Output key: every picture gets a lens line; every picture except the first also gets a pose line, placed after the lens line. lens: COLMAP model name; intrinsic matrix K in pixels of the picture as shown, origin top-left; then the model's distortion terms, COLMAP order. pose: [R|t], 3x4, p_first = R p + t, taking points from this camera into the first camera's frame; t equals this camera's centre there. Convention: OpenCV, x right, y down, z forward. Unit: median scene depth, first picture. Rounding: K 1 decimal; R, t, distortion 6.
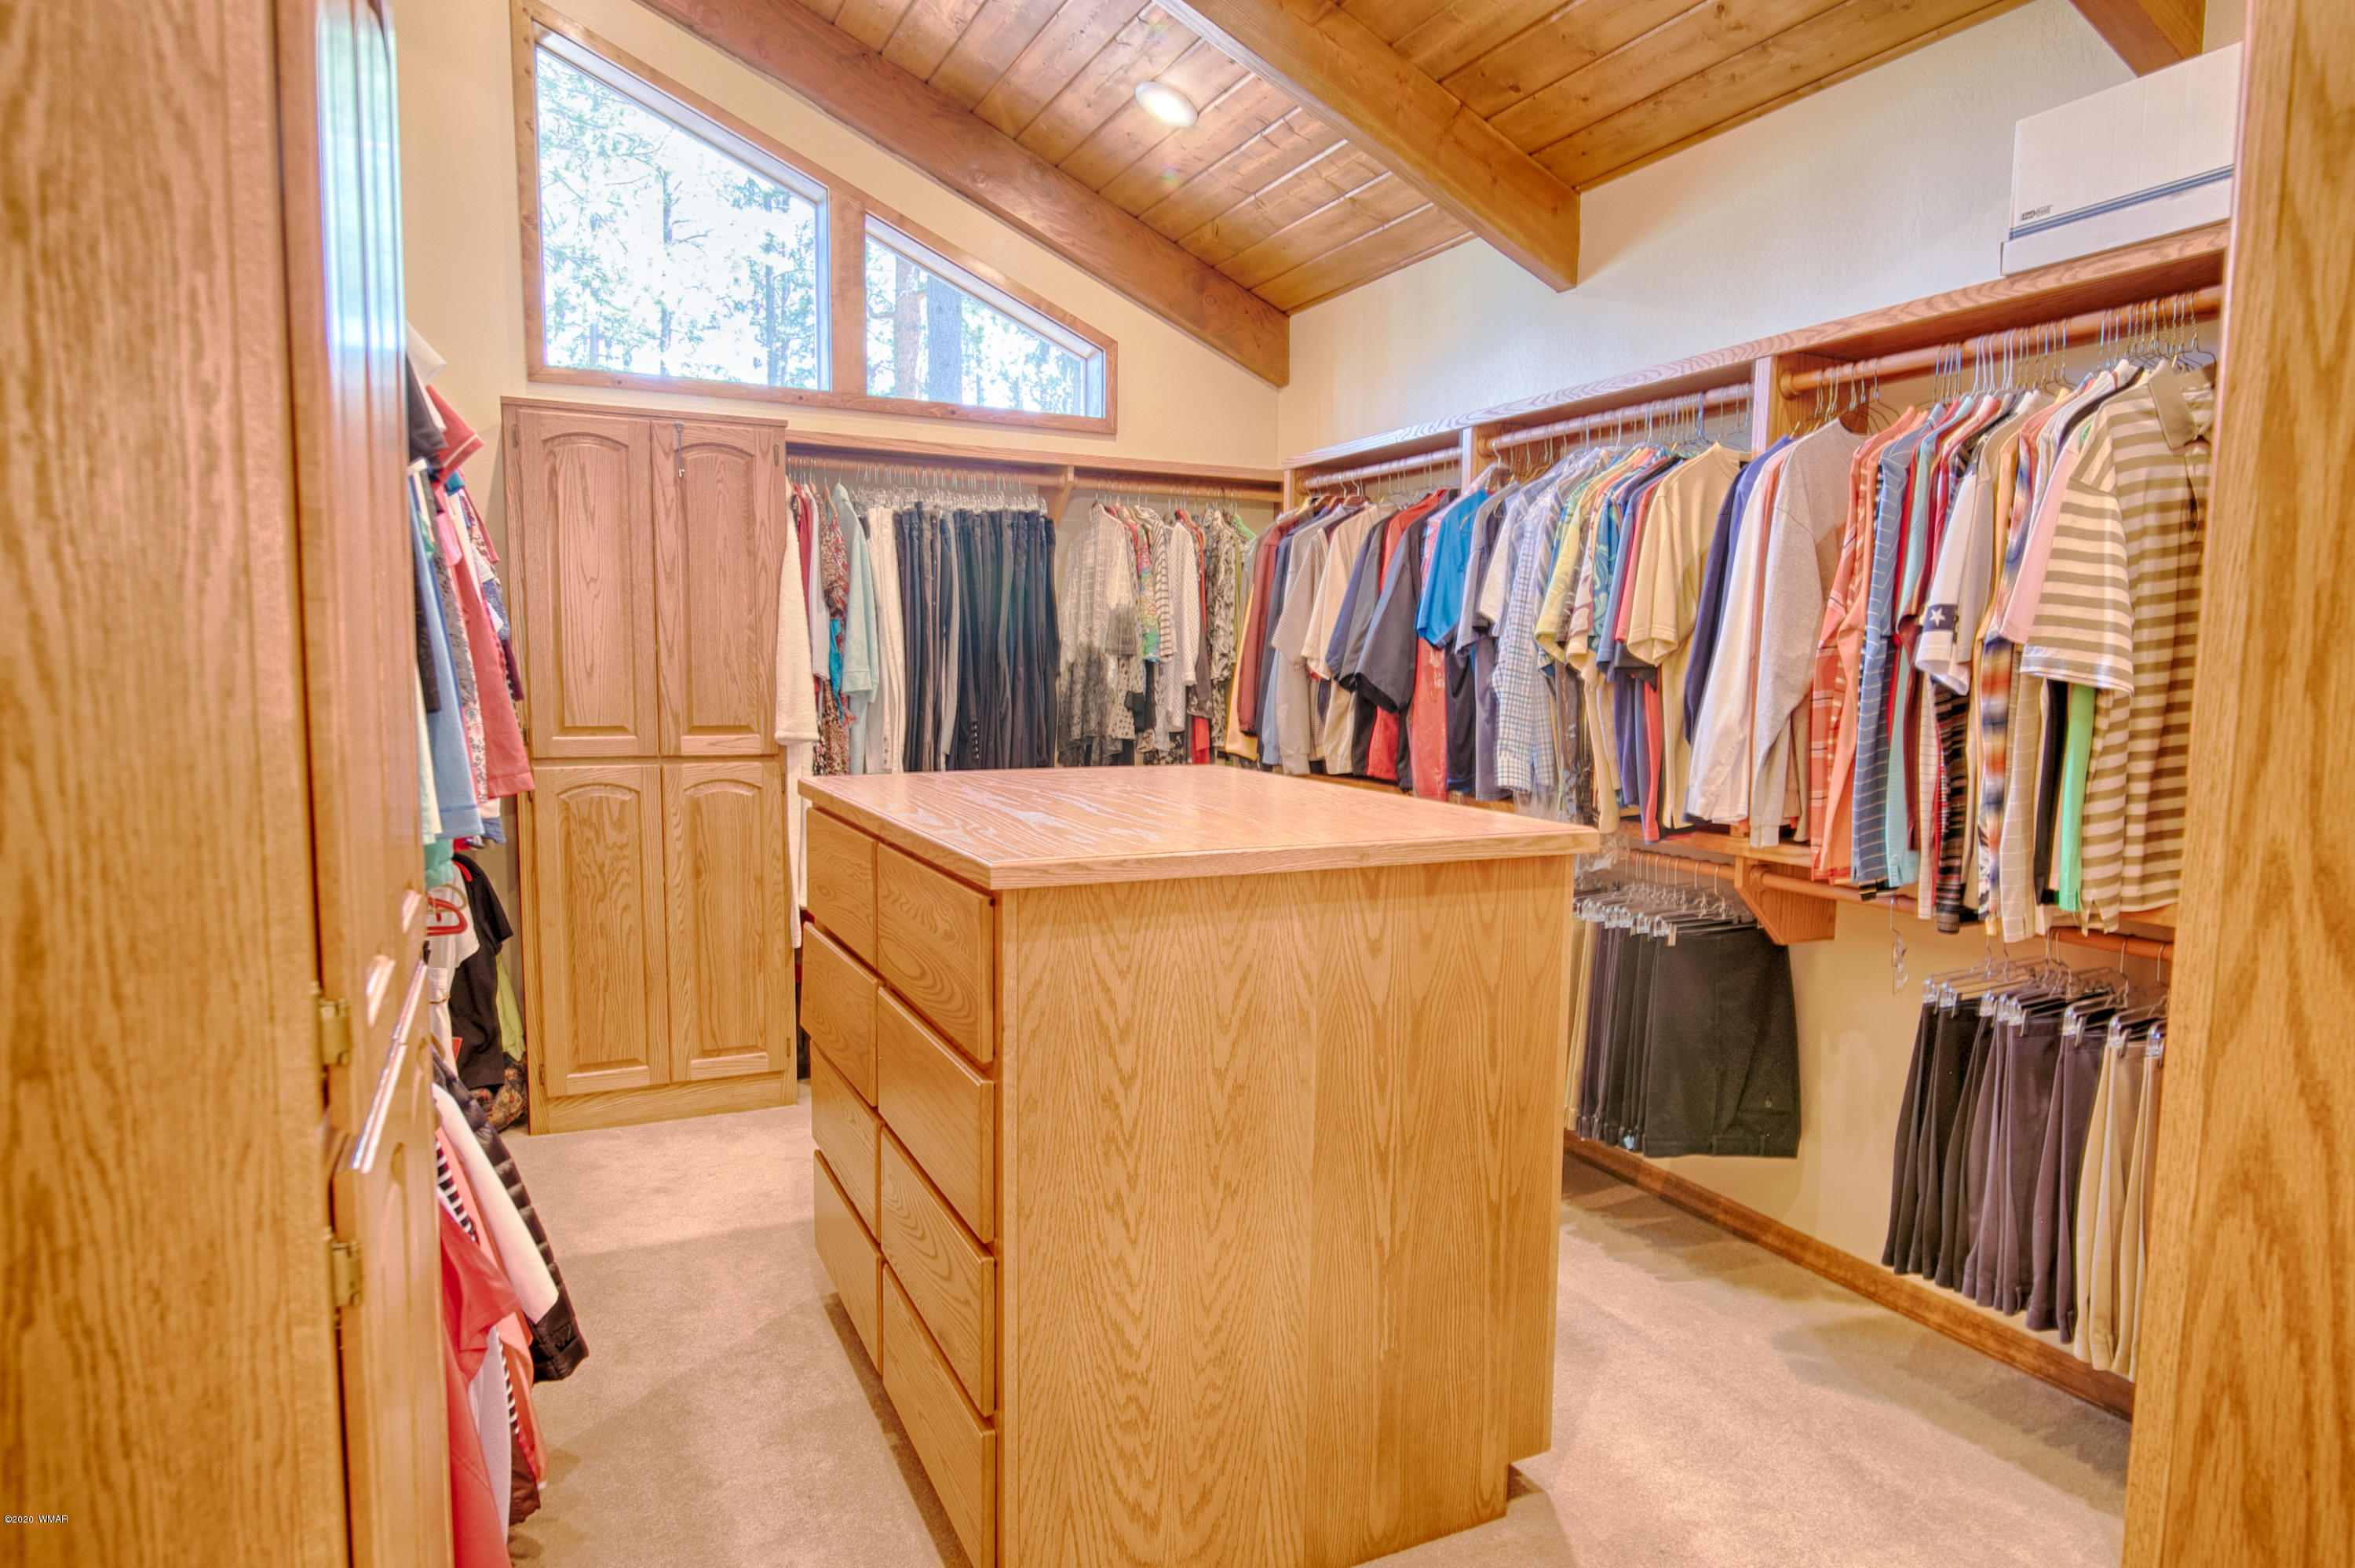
lens RADIAL K [[1335.8, 0, 1177.5], [0, 1335.8, 784.0], [0, 0, 1]] dist [0.001005, 0.000142]
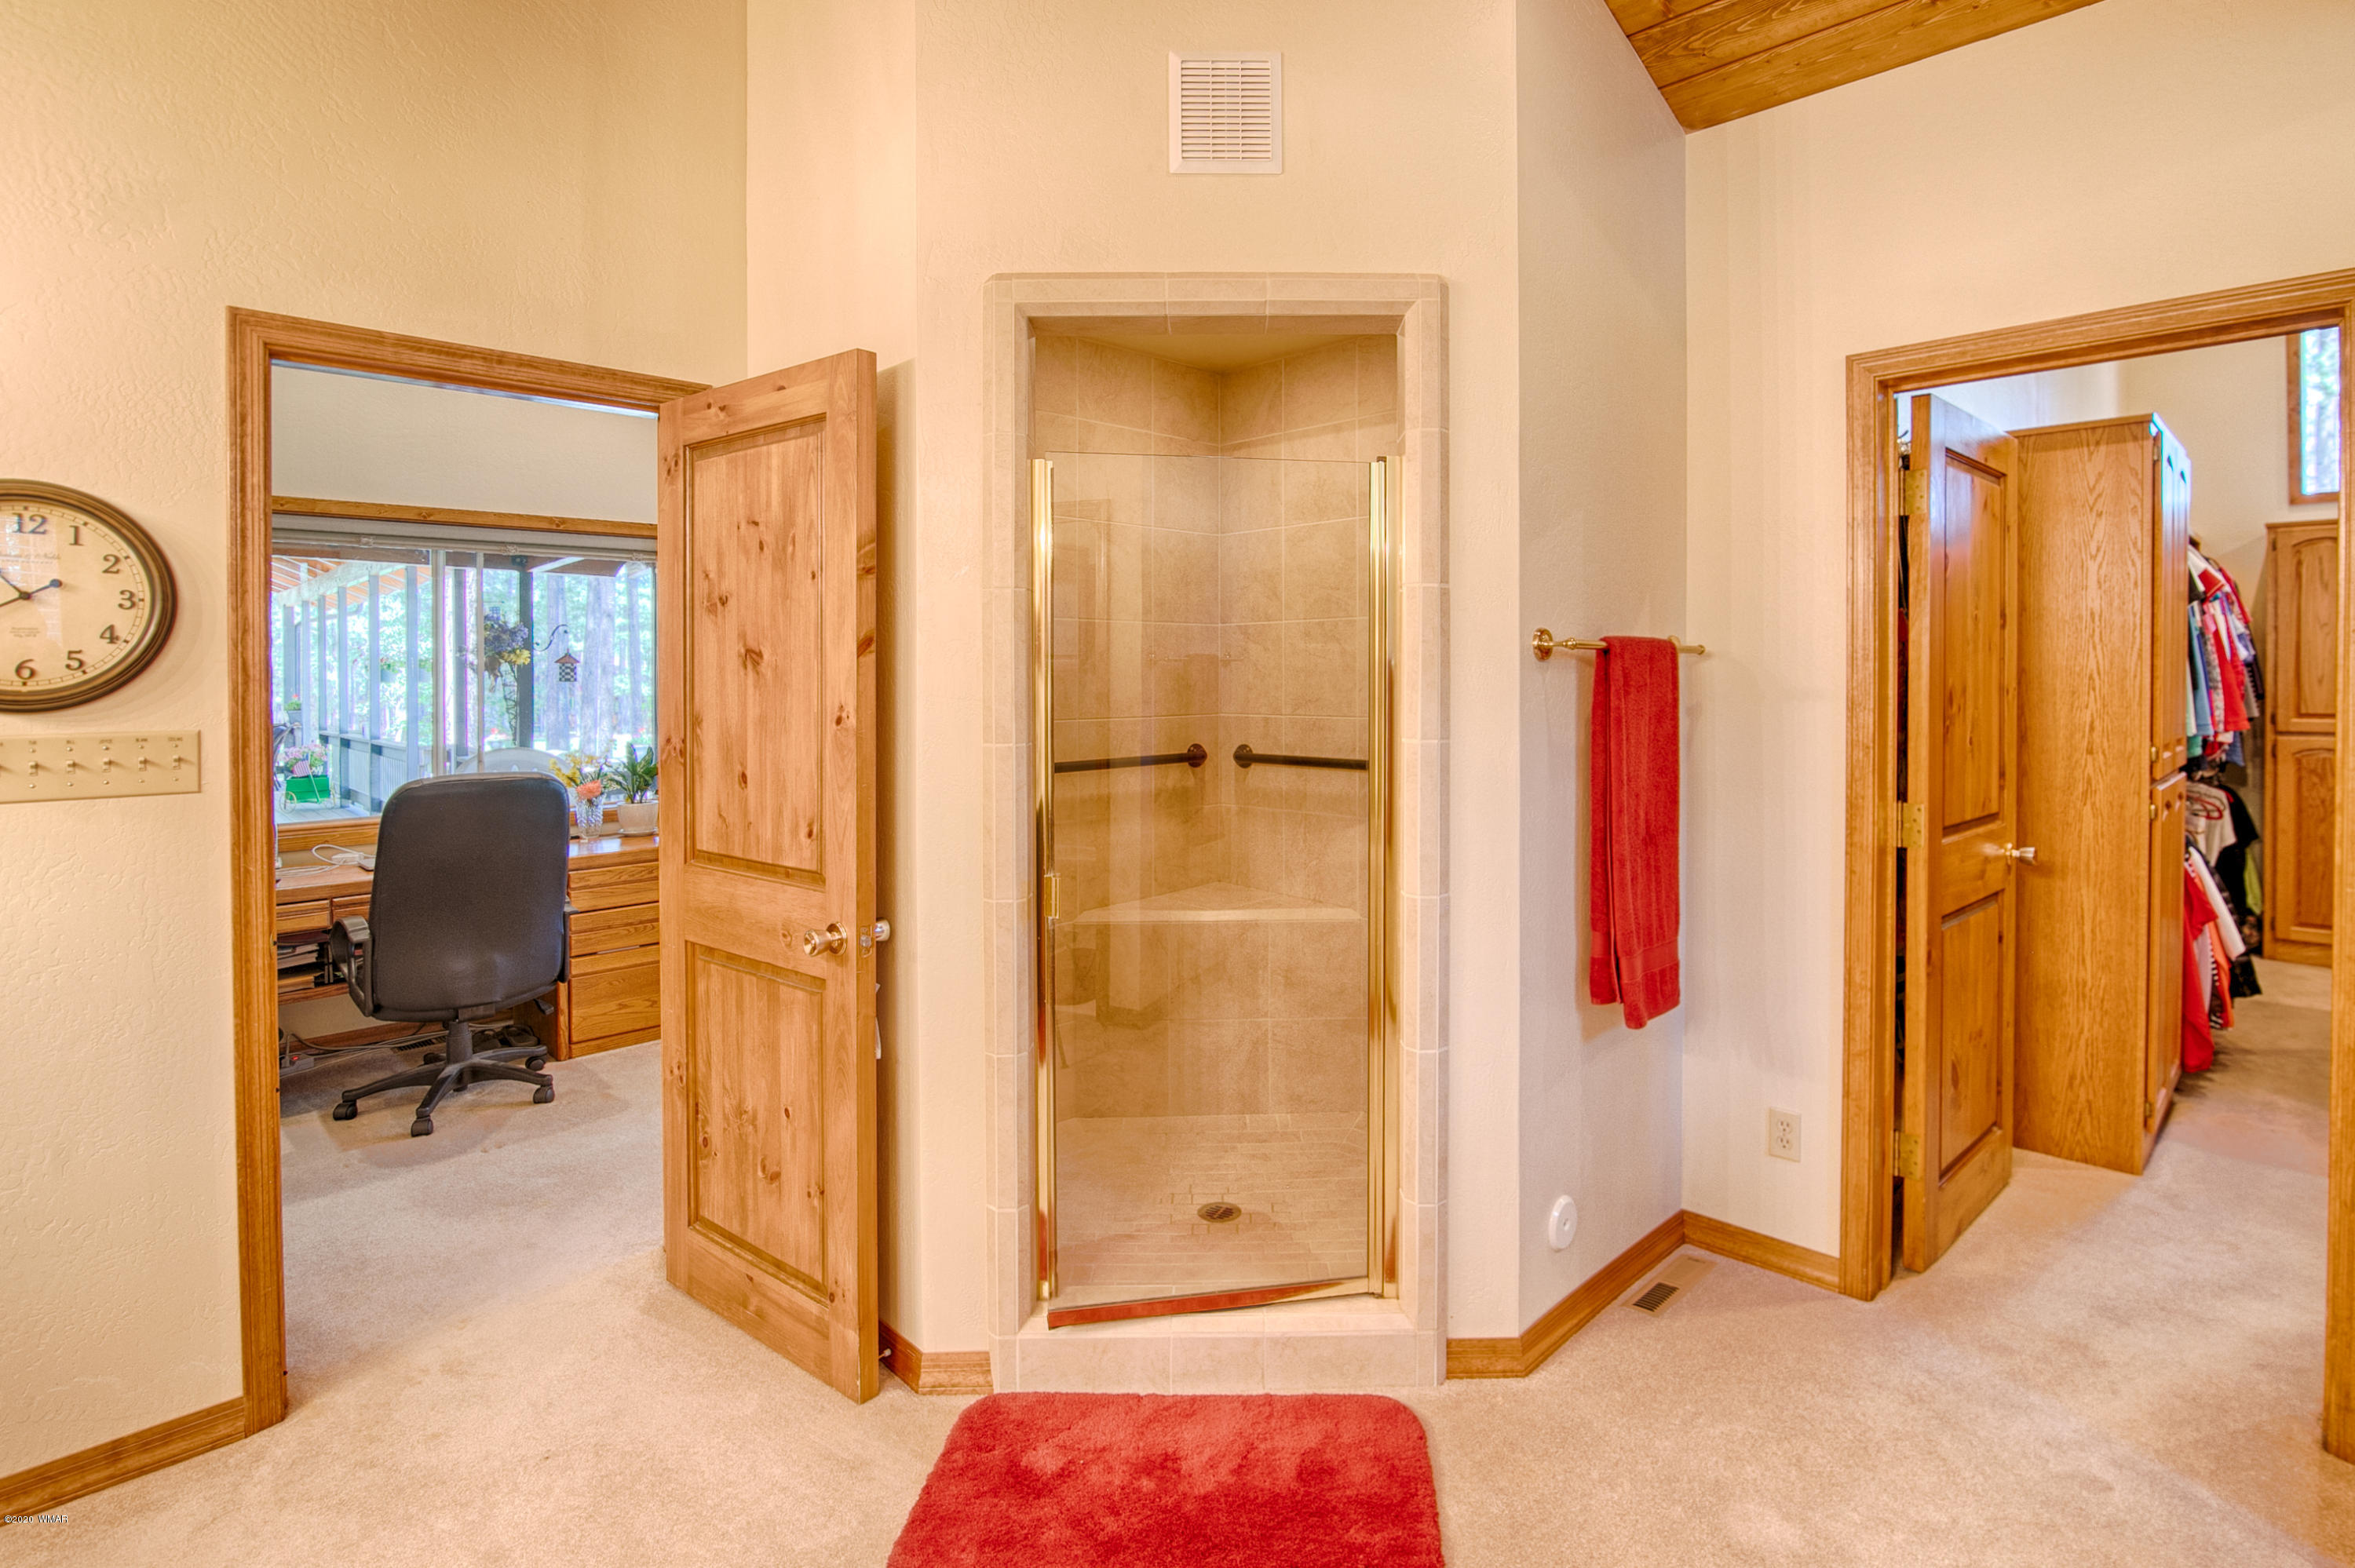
lens RADIAL K [[1179.1, 0, 1184.6], [0, 1179.1, 695.2], [0, 0, 1]] dist [-0.030174, -0.000319]
pose [[0.306644, 0.004525, -0.951813, 0.476395], [-0.081568, 0.996435, -0.021542, 0.079843], [0.948323, 0.084244, 0.305920, -0.761478]]
